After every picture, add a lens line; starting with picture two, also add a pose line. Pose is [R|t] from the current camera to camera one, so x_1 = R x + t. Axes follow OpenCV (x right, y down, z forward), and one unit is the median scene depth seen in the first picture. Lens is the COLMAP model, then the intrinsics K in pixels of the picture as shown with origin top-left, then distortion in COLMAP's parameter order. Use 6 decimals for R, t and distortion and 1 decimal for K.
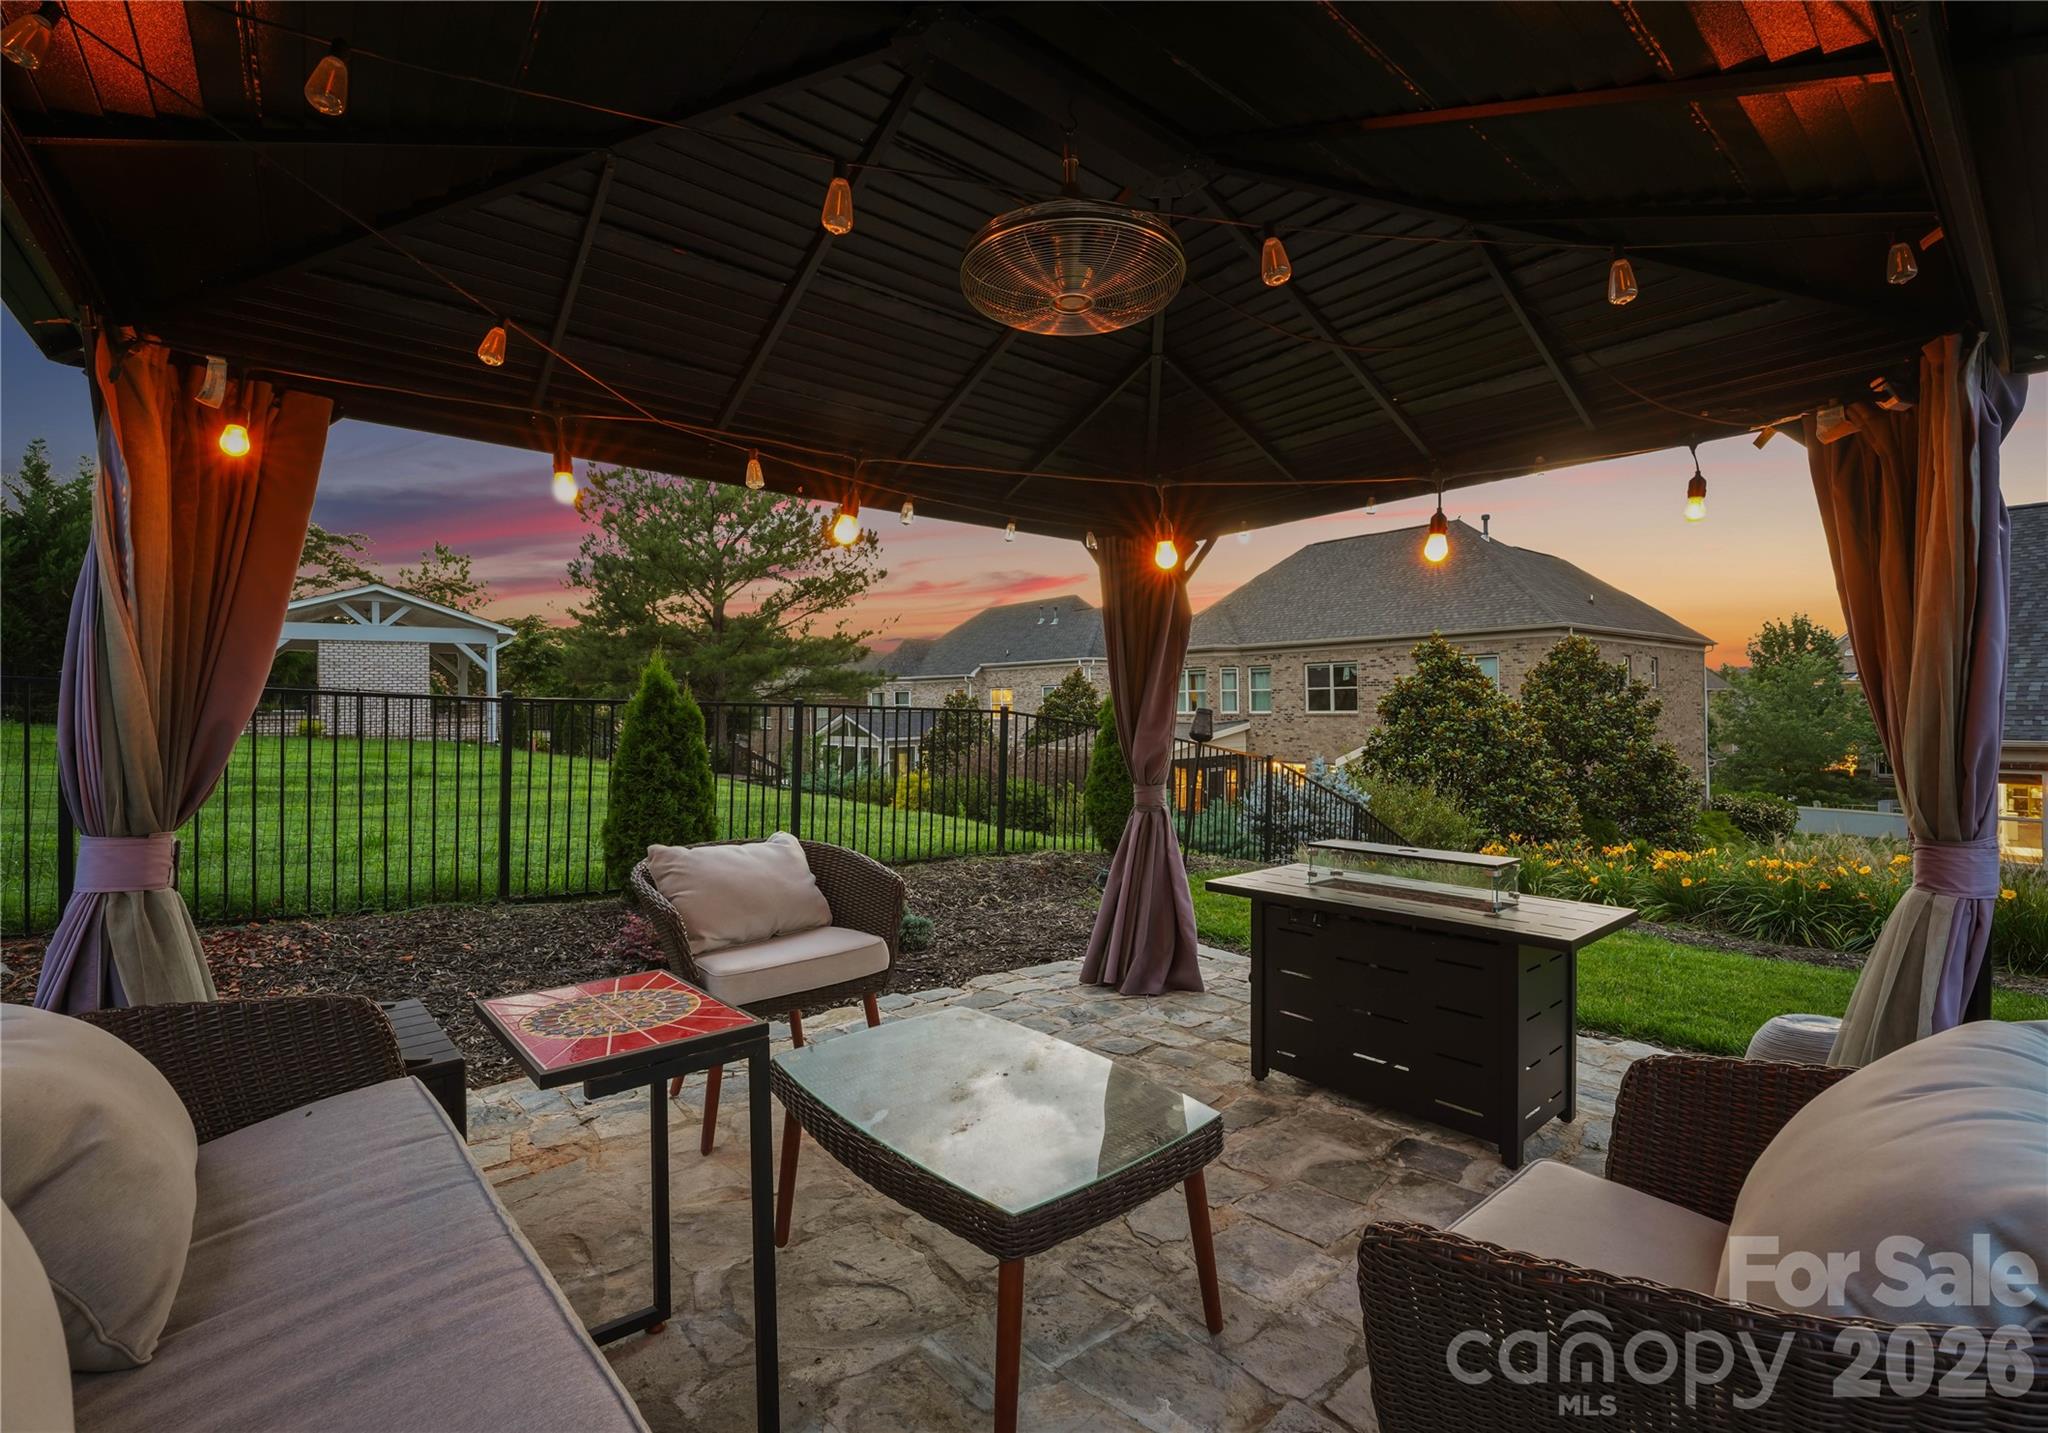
lens RADIAL K [[897.7, 0, 1041.8], [0, 897.7, 716.4], [0, 0, 1]] dist [-0.027853, 0.000819]
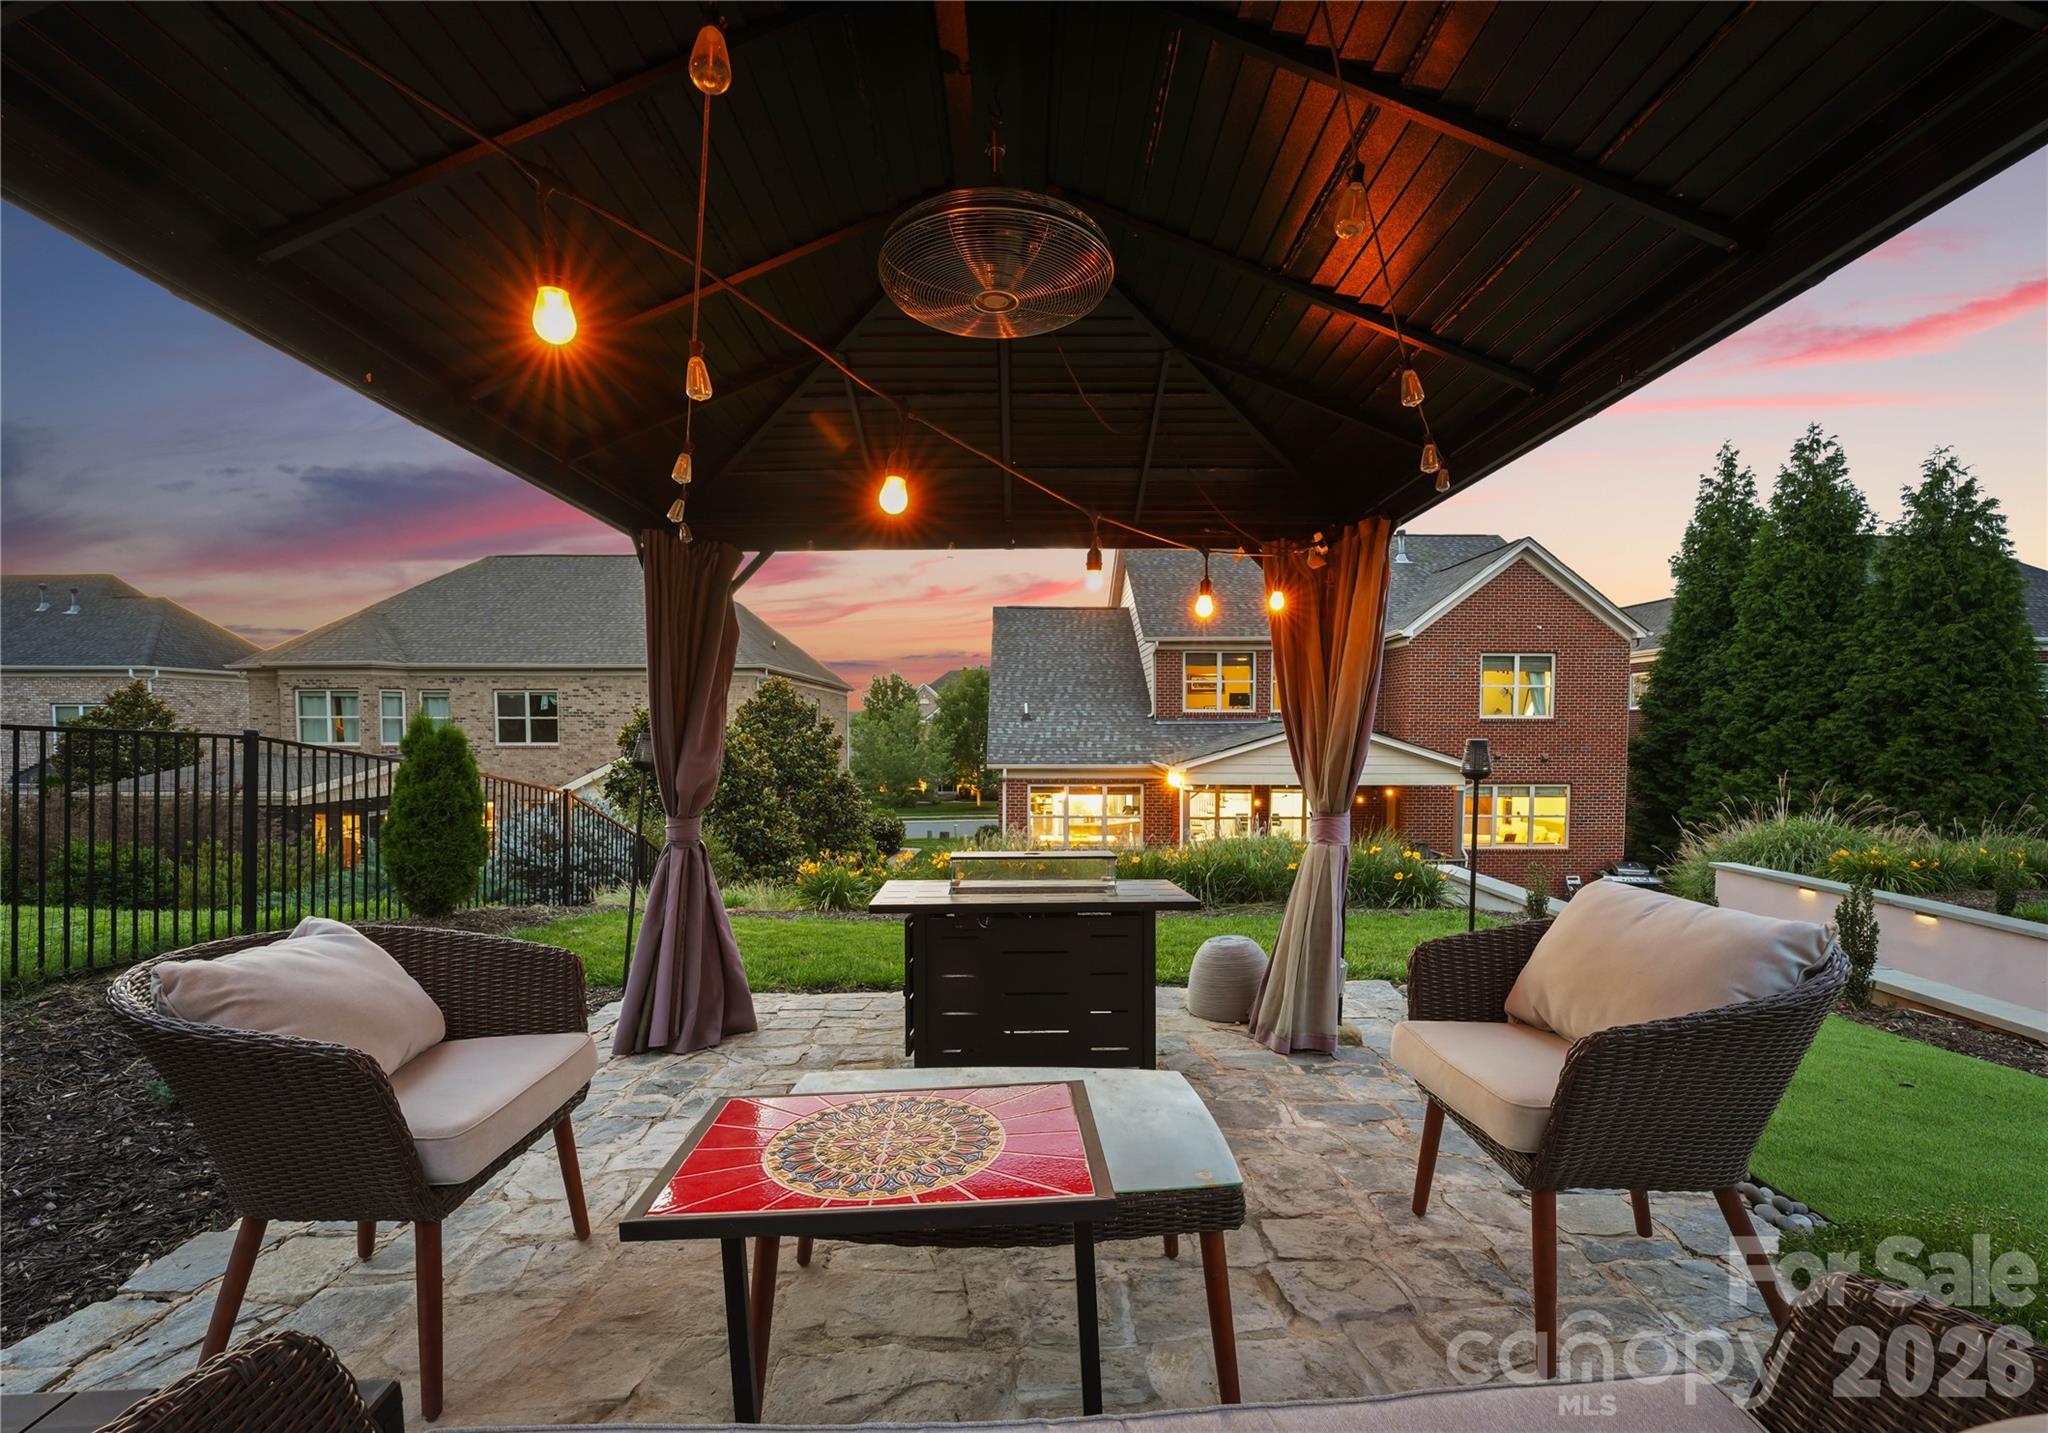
lens RADIAL K [[910.0, 0, 998.0], [0, 910.0, 782.4], [0, 0, 1]] dist [-0.021318, 0.000308]
pose [[0.642426, -0.026456, 0.765891, -0.101685], [-0.000033, 0.999403, 0.034551, 0.002932], [-0.766347, -0.022222, 0.642042, 0.050101]]
